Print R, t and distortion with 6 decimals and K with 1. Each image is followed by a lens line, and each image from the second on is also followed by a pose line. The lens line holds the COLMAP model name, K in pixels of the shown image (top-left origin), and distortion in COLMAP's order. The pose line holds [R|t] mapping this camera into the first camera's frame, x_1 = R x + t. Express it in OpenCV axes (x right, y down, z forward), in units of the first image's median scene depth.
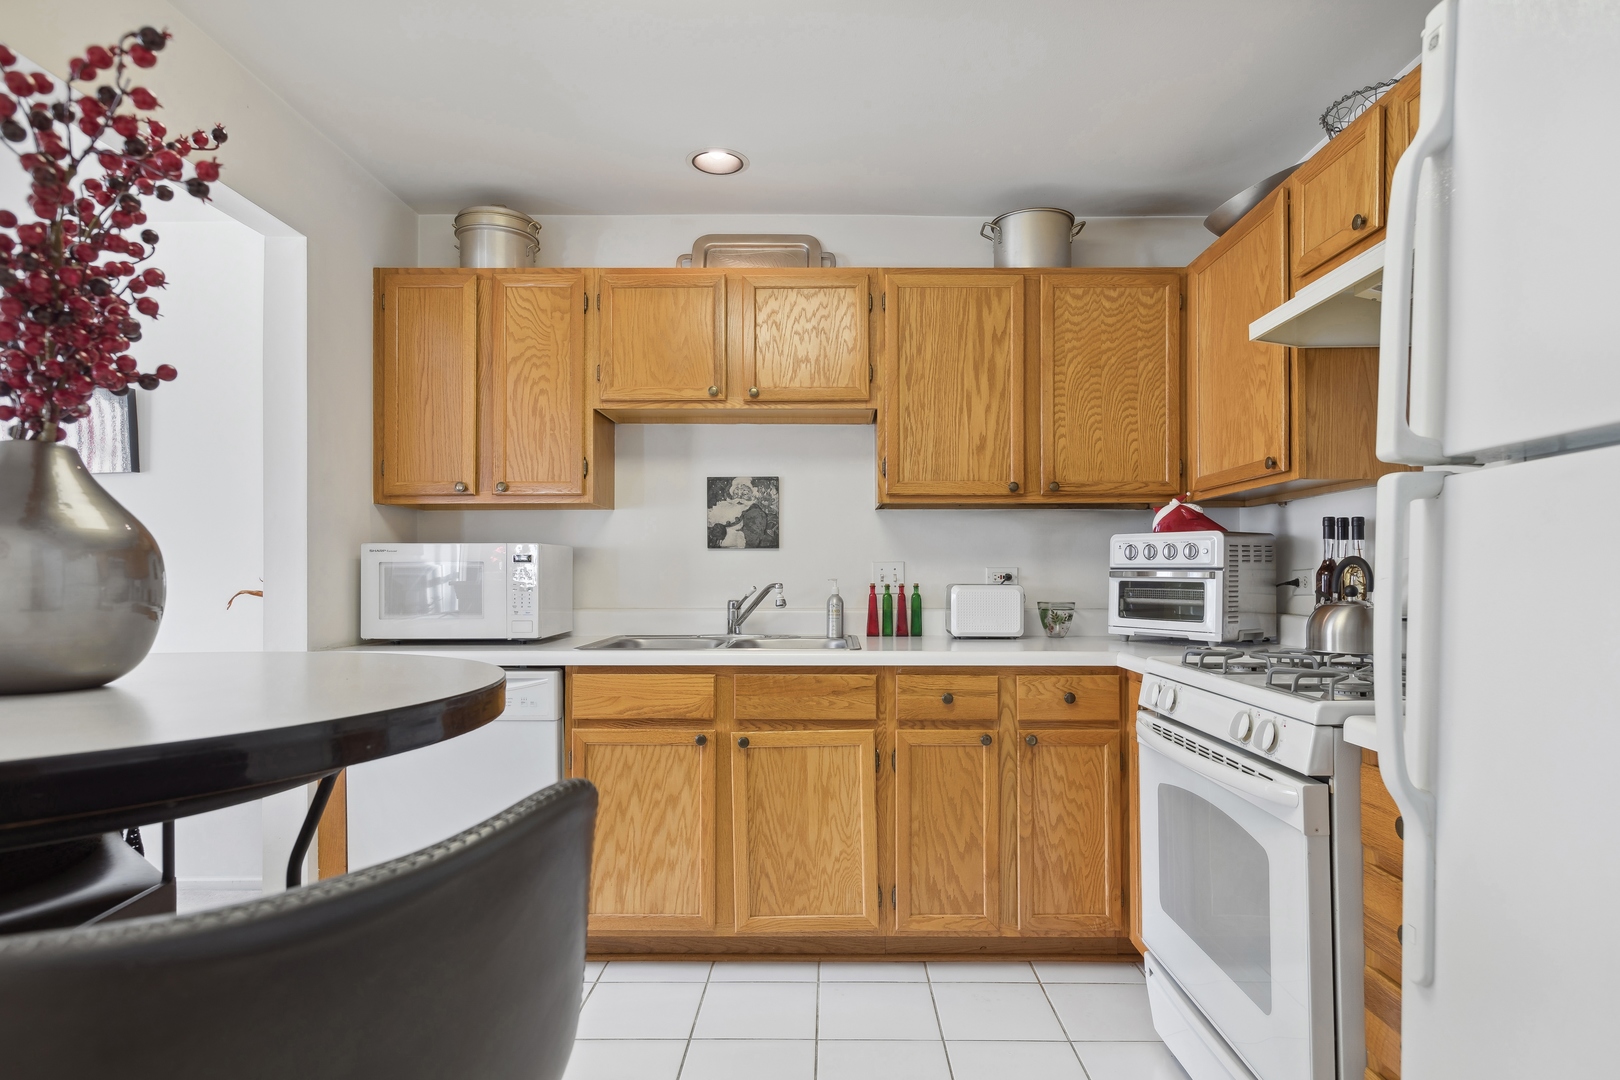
lens RADIAL K [[875.7, 0, 807.5], [0, 875.7, 557.6], [0, 0, 1]] dist [0.002943, -0.000723]
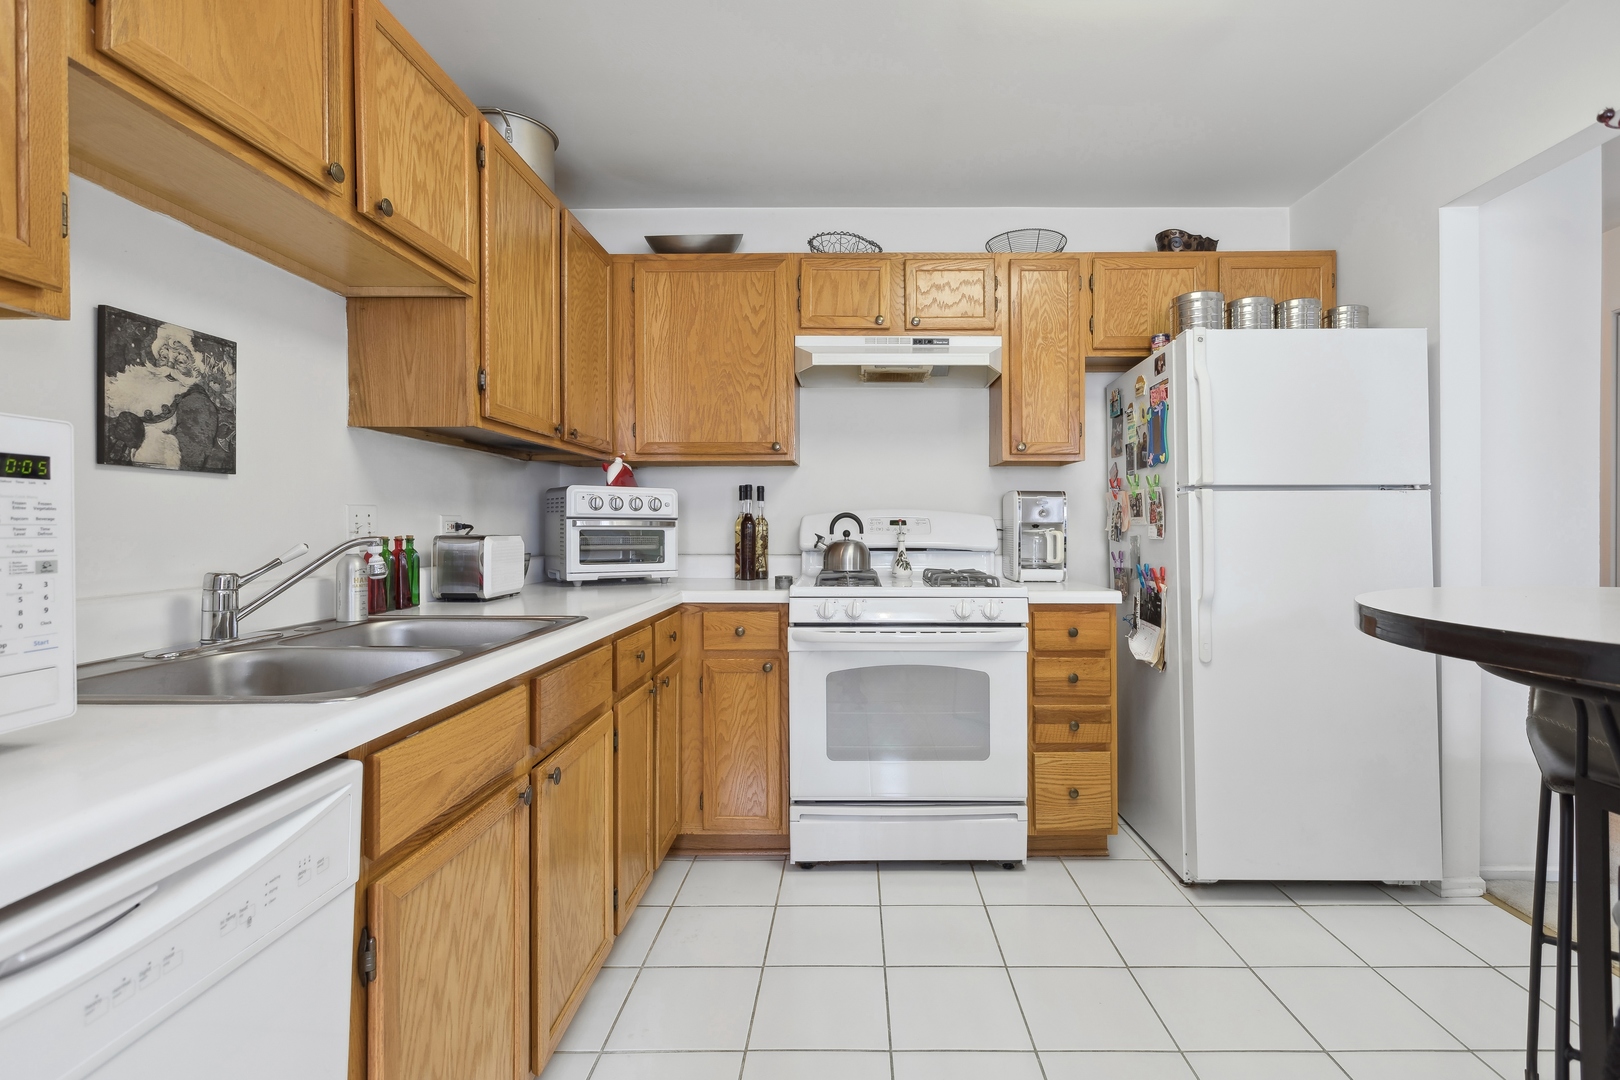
lens RADIAL K [[797.5, 0, 812.1], [0, 797.5, 533.6], [0, 0, 1]] dist [-0.005903, -0.000841]
pose [[-0.015164, -0.009861, 0.999836, -0.584056], [-0.017977, 0.999792, 0.009588, 0.016311], [-0.999723, -0.017829, -0.015338, 0.710573]]
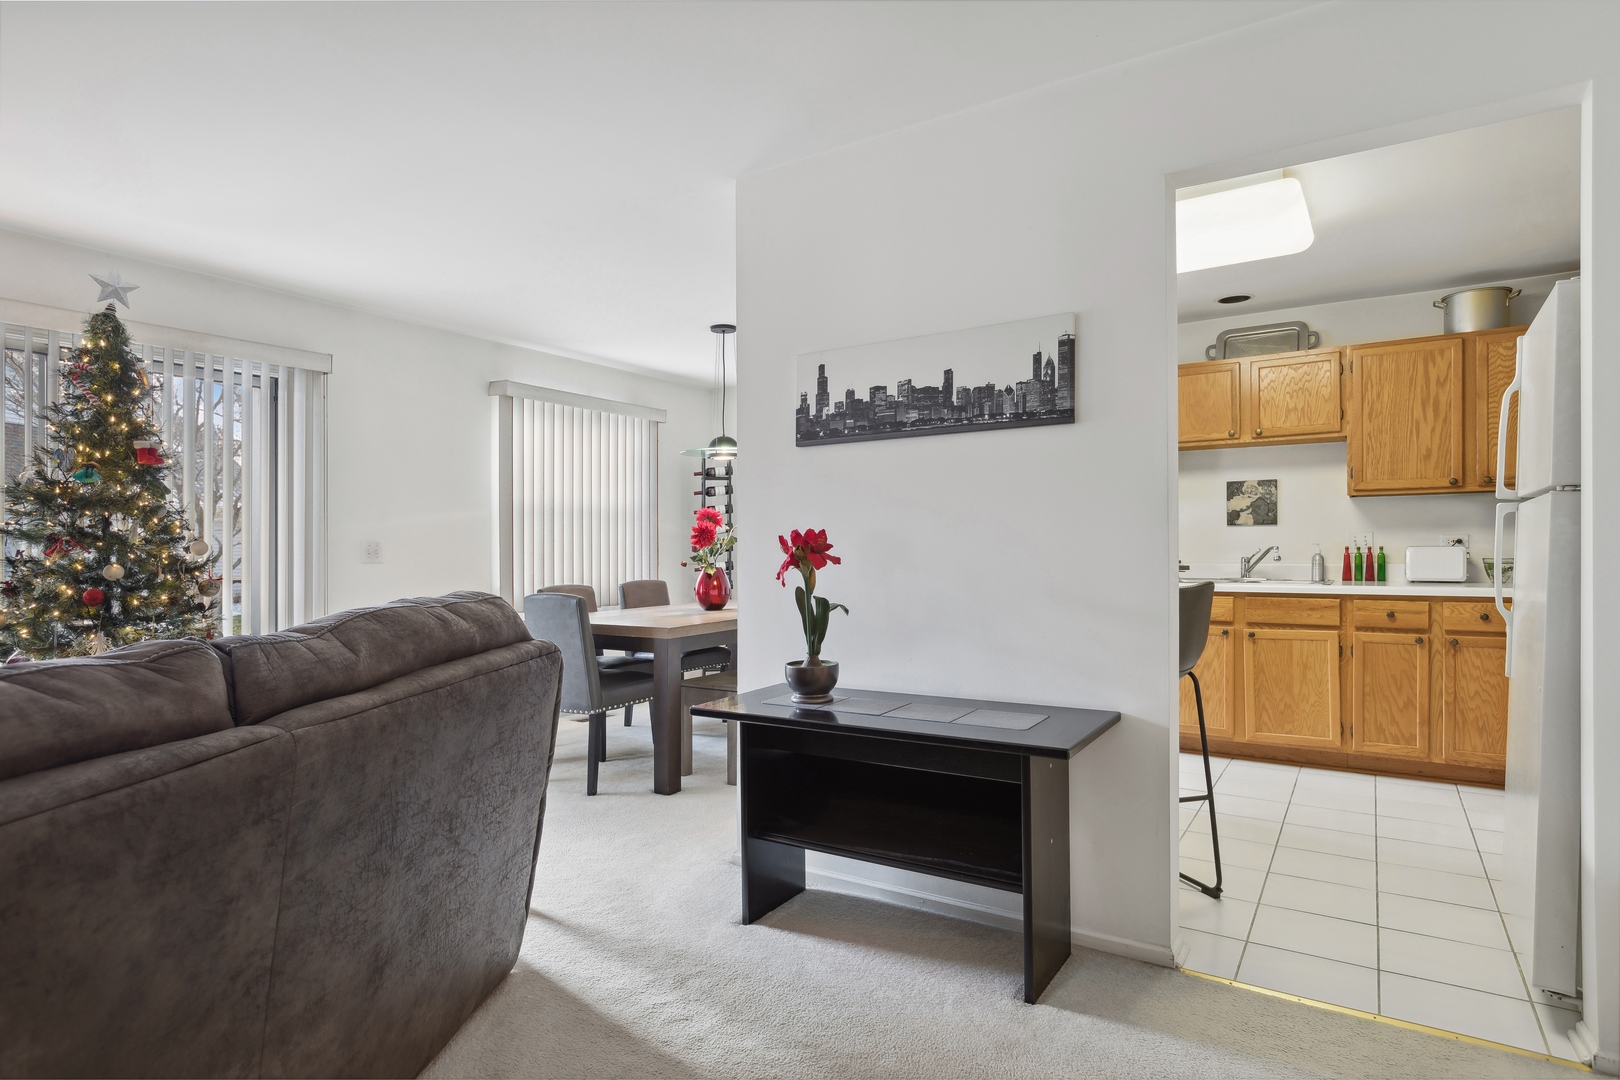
lens RADIAL K [[875.7, 0, 793.6], [0, 875.7, 558.1], [0, 0, 1]] dist [0.002943, -0.000723]
pose [[0.846110, -0.000355, -0.533008, 0.079297], [0.016766, 0.999523, 0.025948, -0.006464], [0.532744, -0.030891, 0.845712, -0.890959]]
